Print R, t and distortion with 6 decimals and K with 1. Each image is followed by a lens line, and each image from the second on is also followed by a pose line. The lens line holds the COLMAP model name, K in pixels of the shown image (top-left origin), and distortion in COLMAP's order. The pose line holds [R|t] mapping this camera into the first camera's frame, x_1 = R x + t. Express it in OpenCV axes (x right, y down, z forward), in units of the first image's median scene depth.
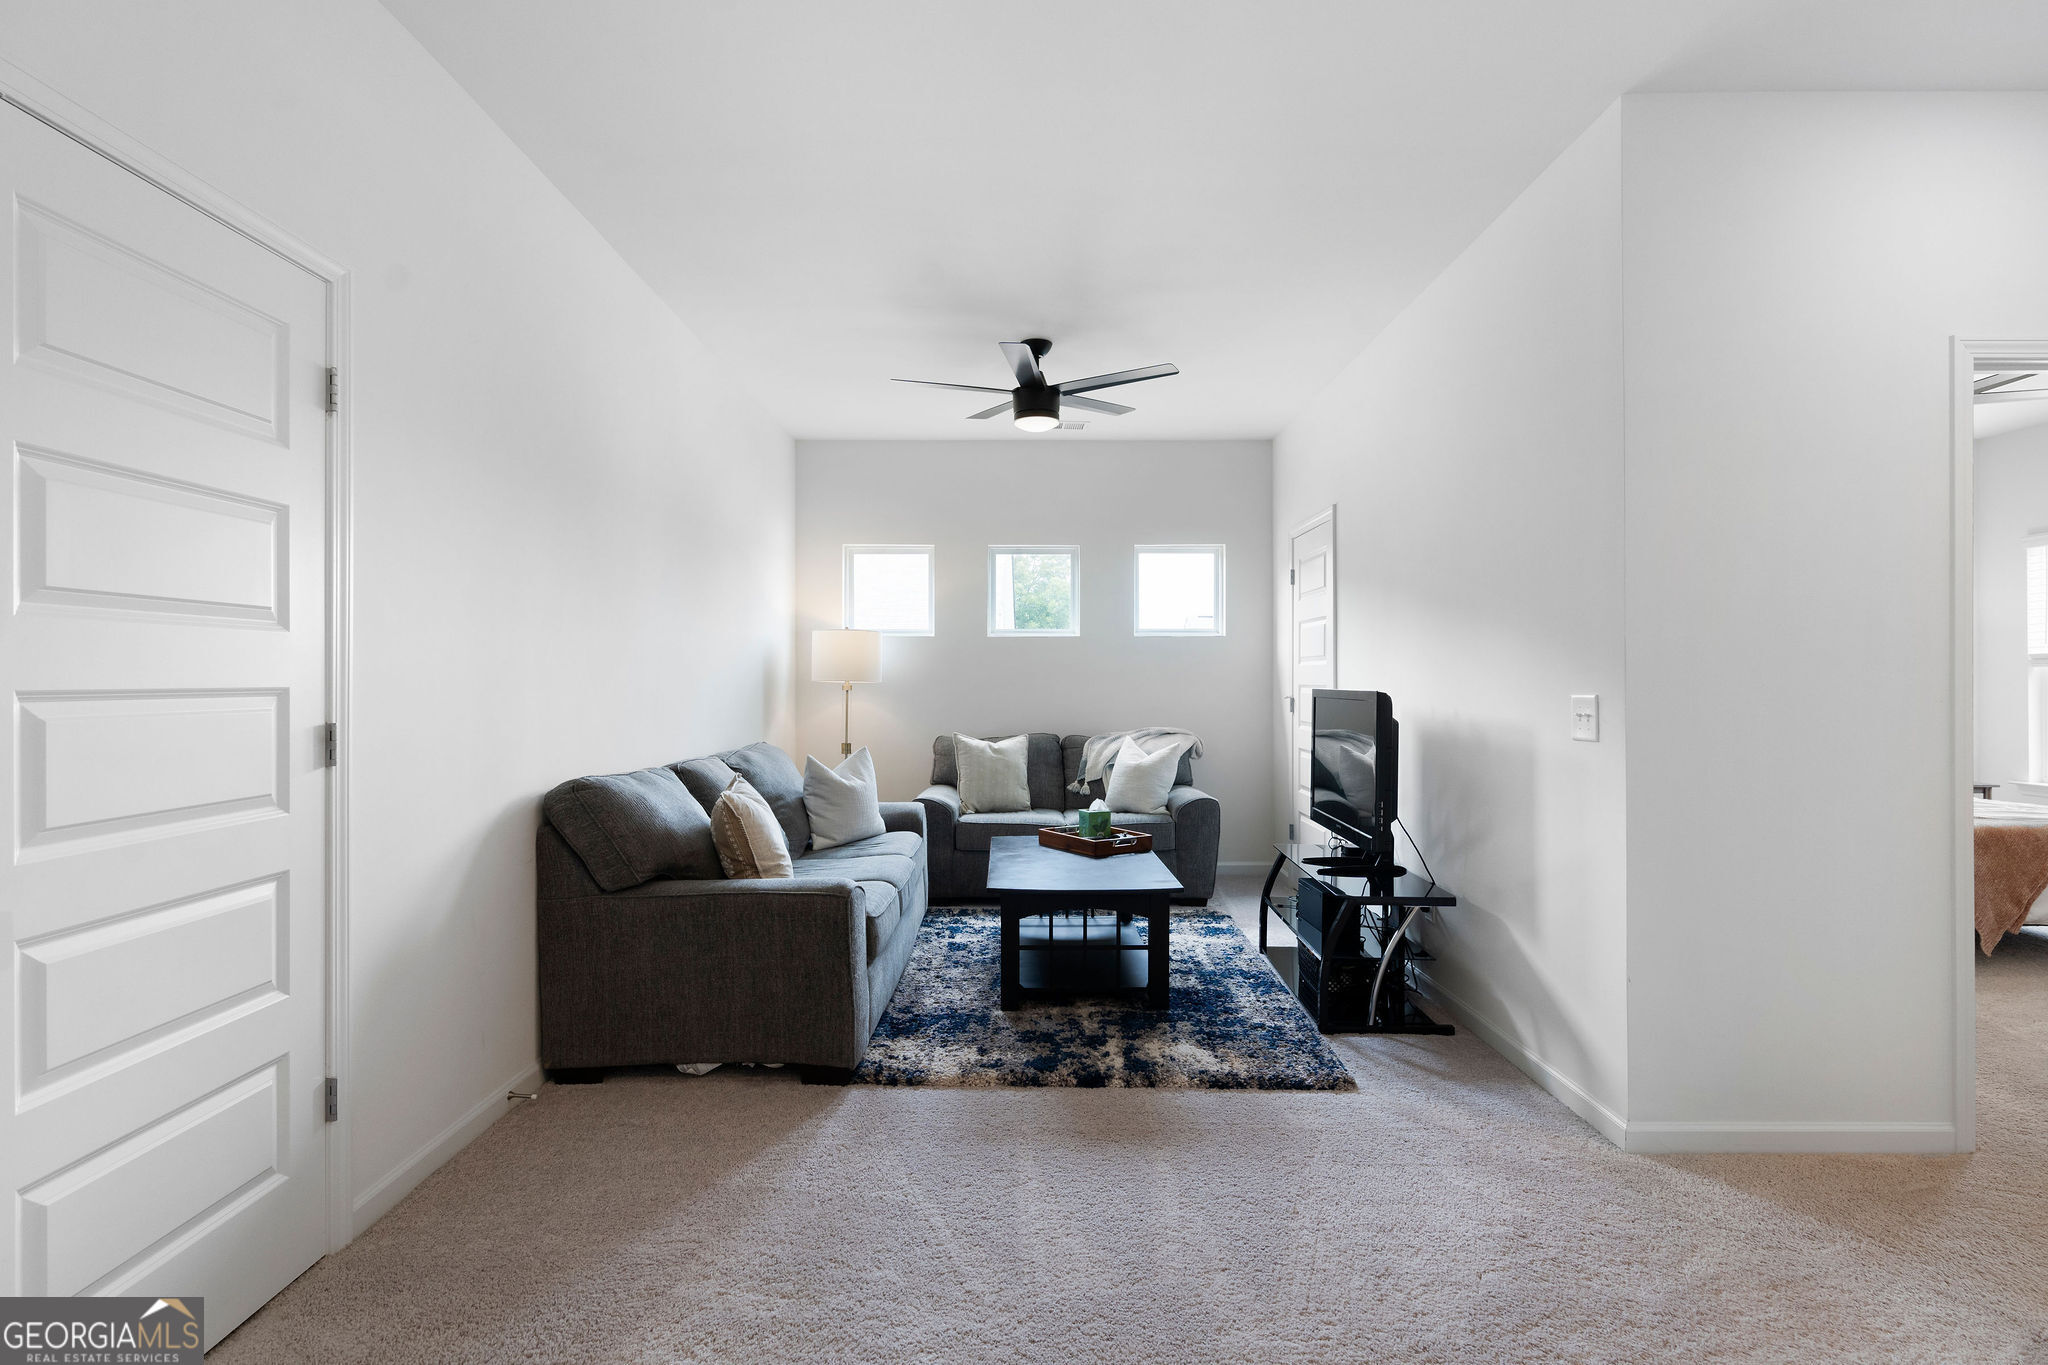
lens RADIAL K [[1014.9, 0, 1019.0], [0, 1014.9, 679.2], [0, 0, 1]] dist [-0.009699, 0.002172]
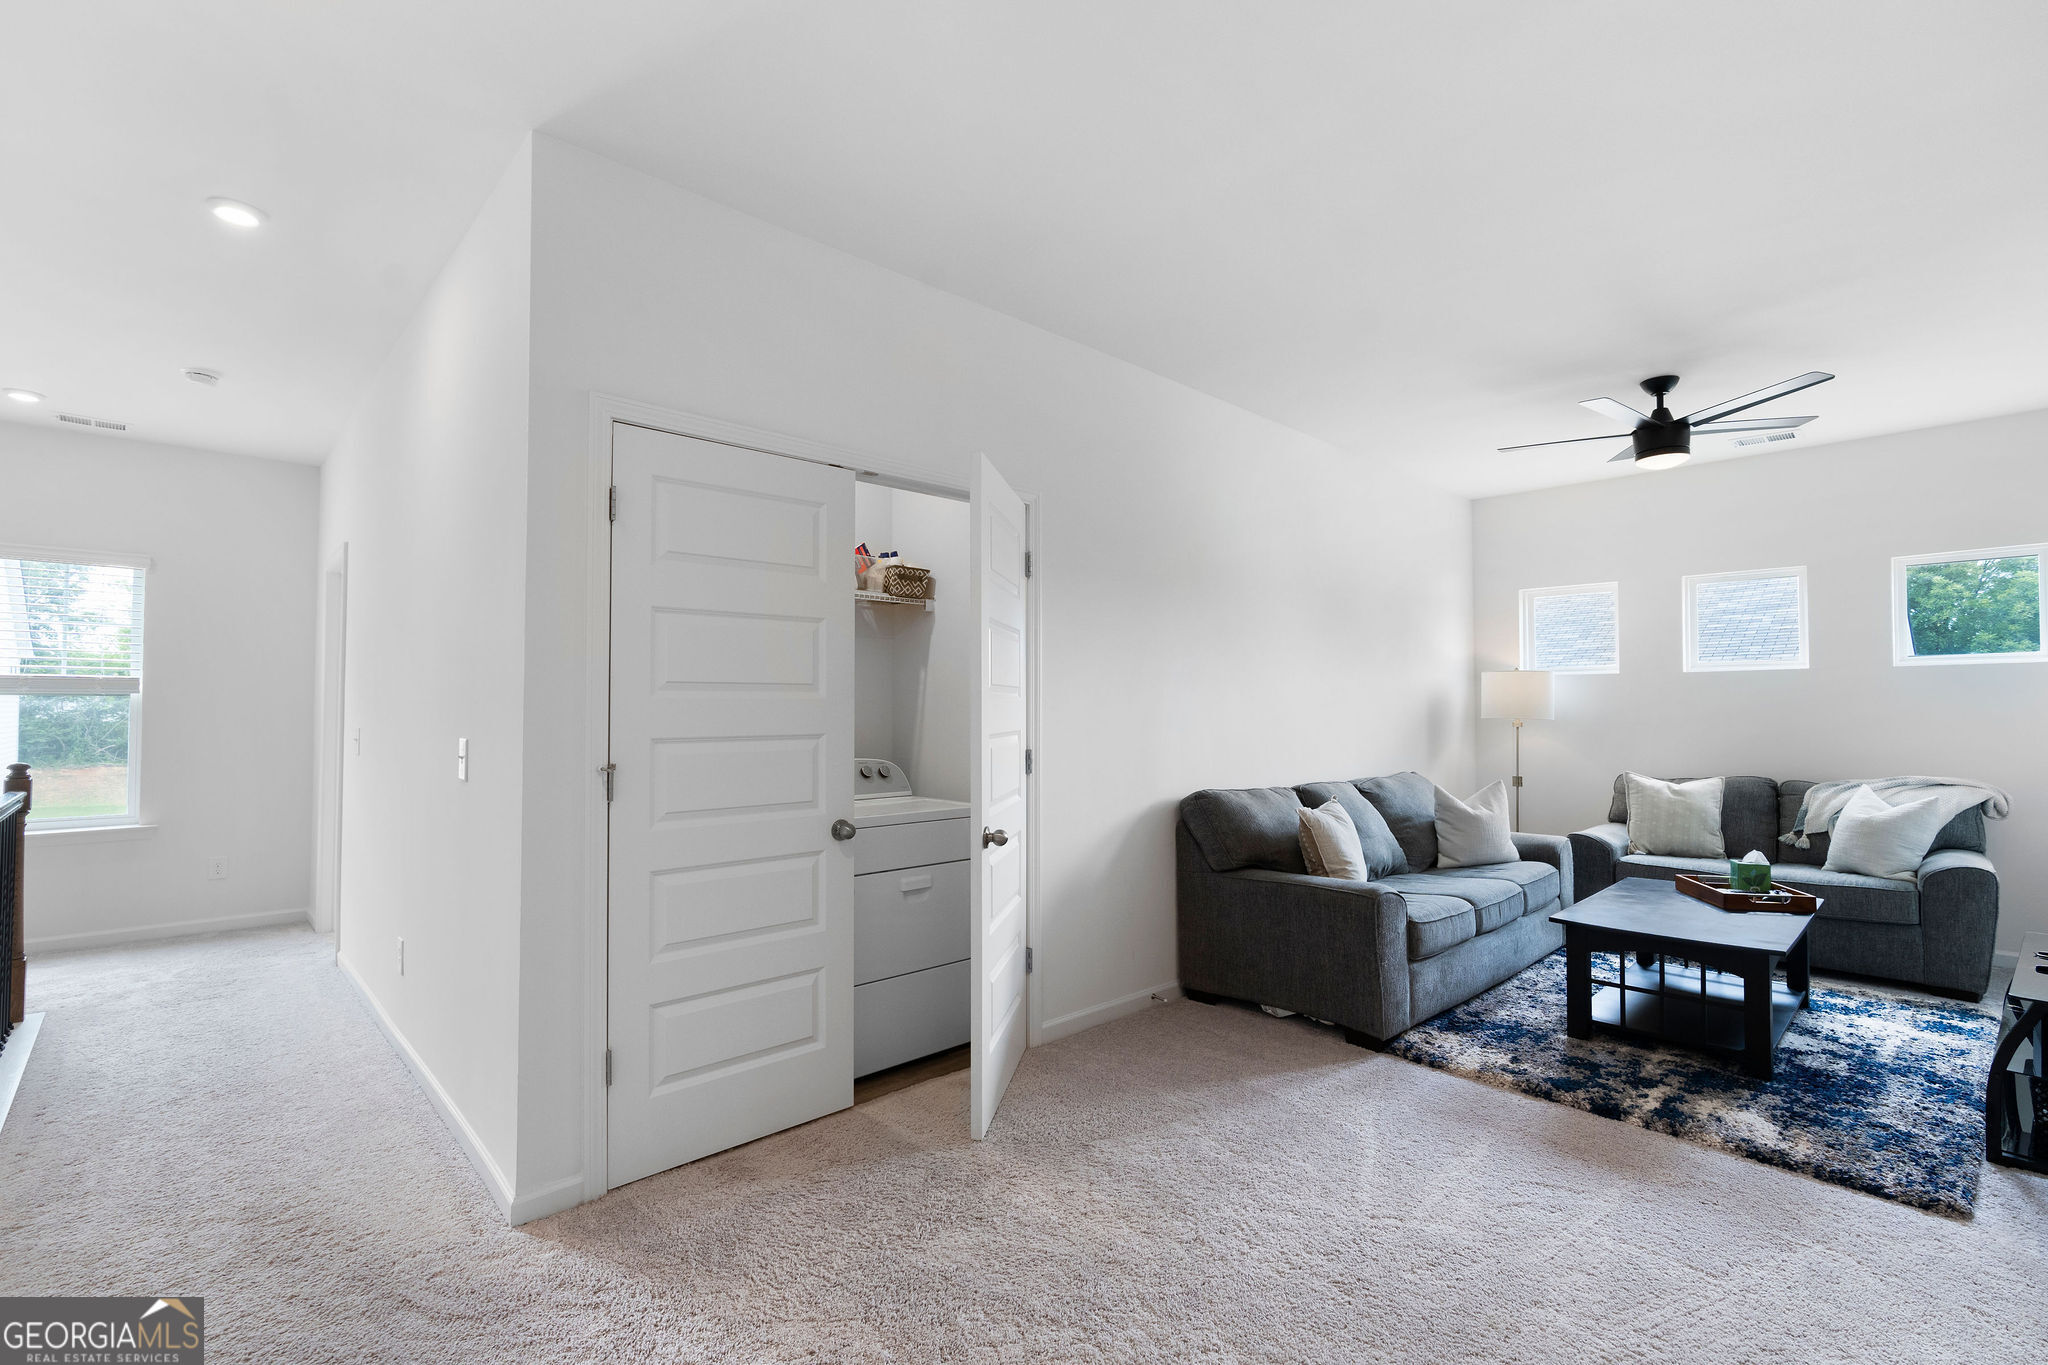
lens RADIAL K [[915.6, 0, 1012.4], [0, 915.6, 685.6], [0, 0, 1]] dist [-0.014281, 0.004850]
pose [[0.678843, -0.020849, -0.733988, 0.314752], [0.003429, 0.999676, -0.025224, -0.018268], [0.734276, 0.014606, 0.678694, -0.081481]]
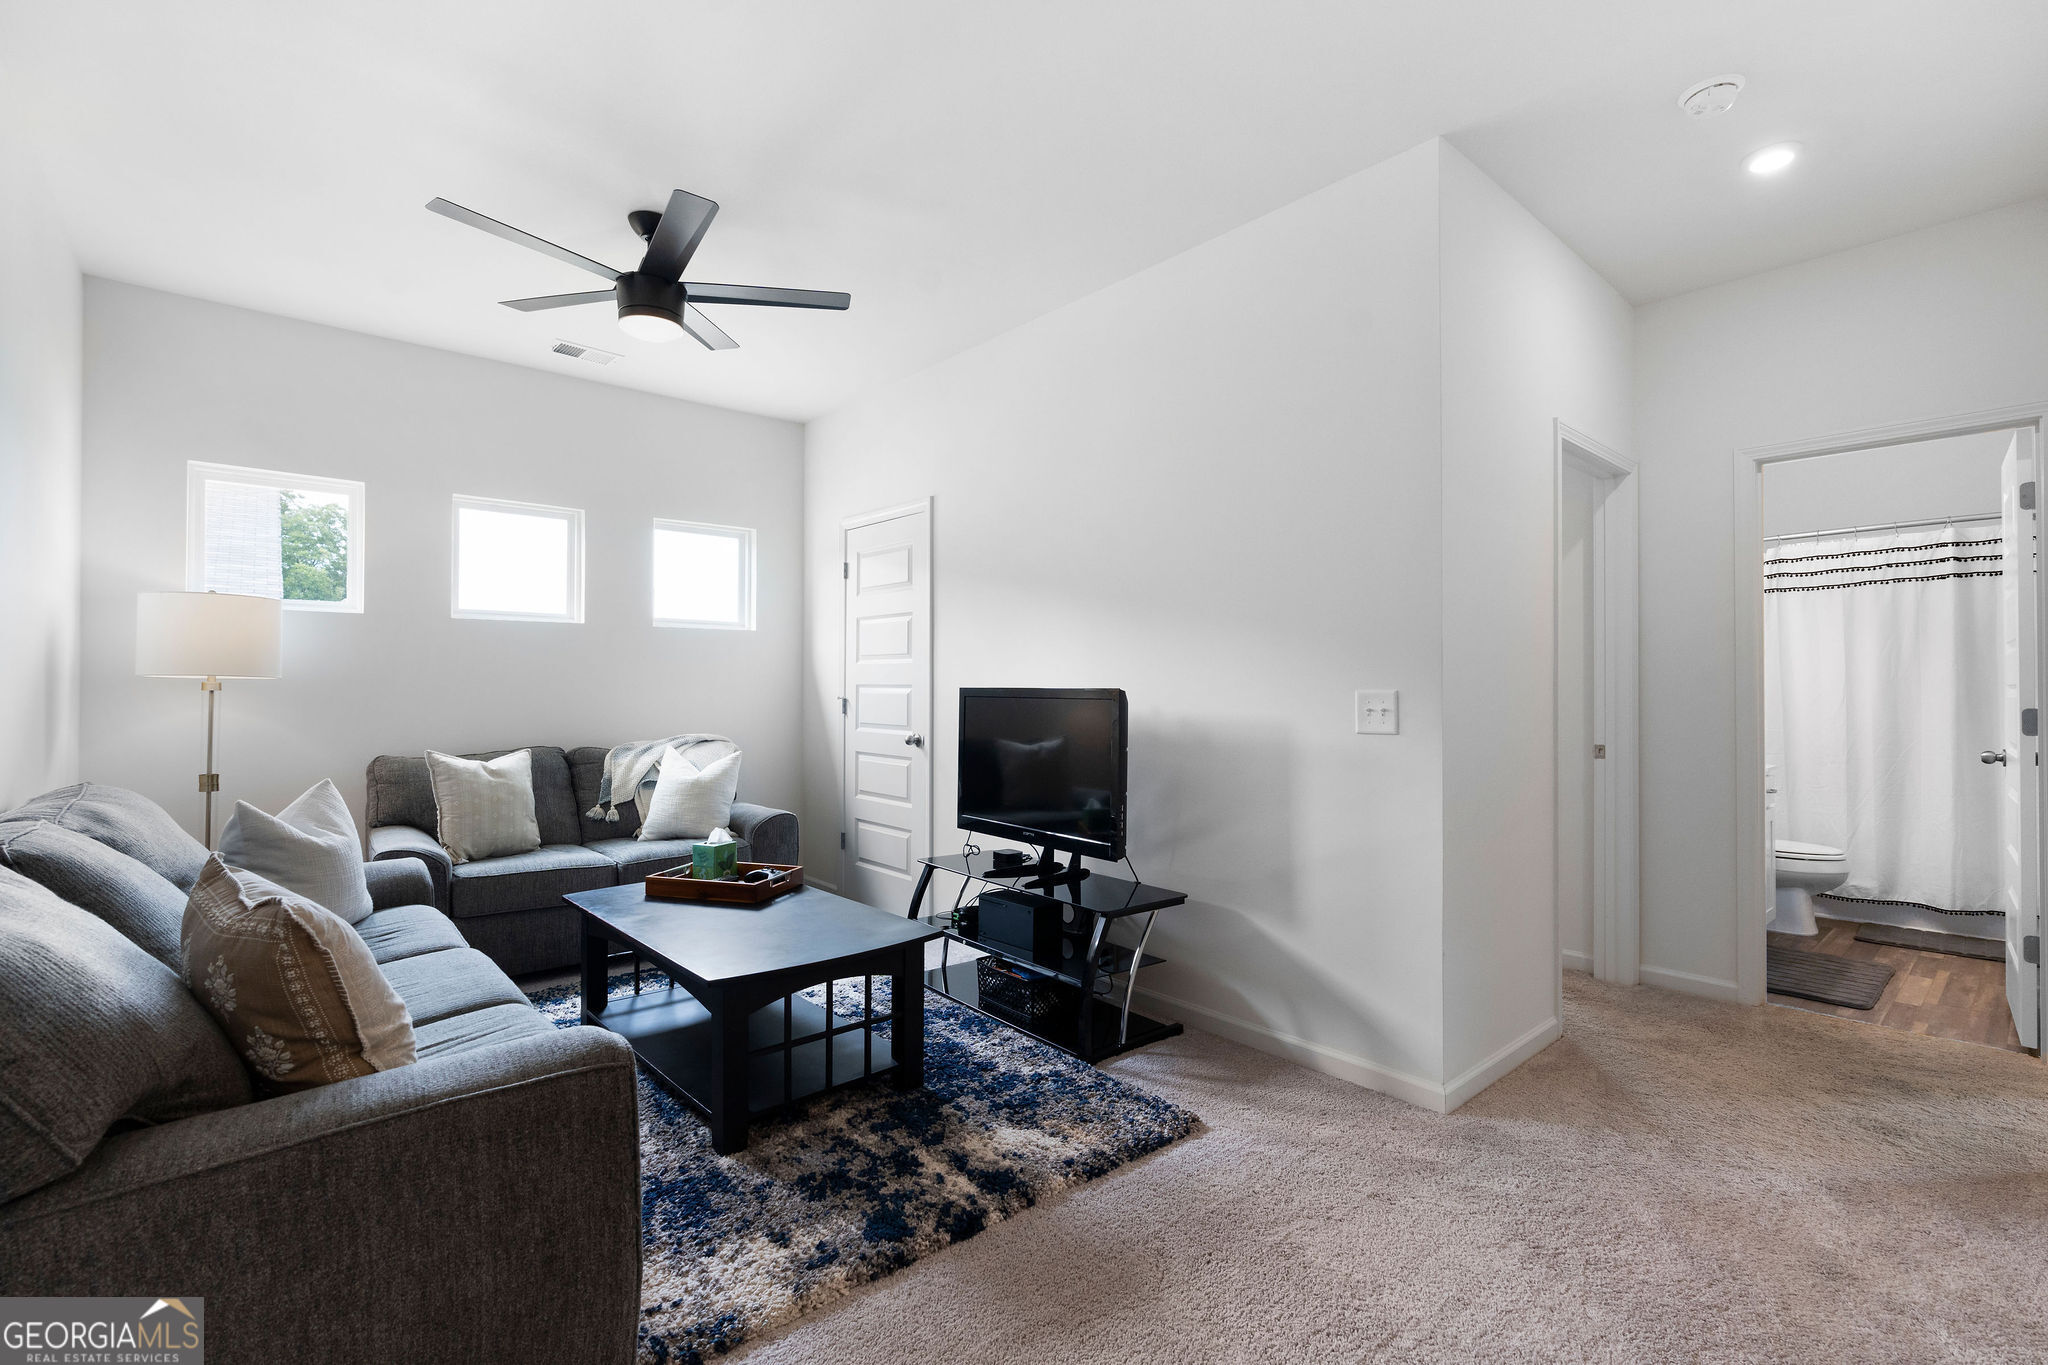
lens RADIAL K [[915.6, 0, 1014.5], [0, 915.6, 678.5], [0, 0, 1]] dist [-0.014281, 0.004850]
pose [[0.751284, 0.008559, 0.659923, -0.297878], [-0.004669, 0.999960, -0.007653, 0.009671], [-0.659962, 0.002668, 0.751294, 0.437467]]
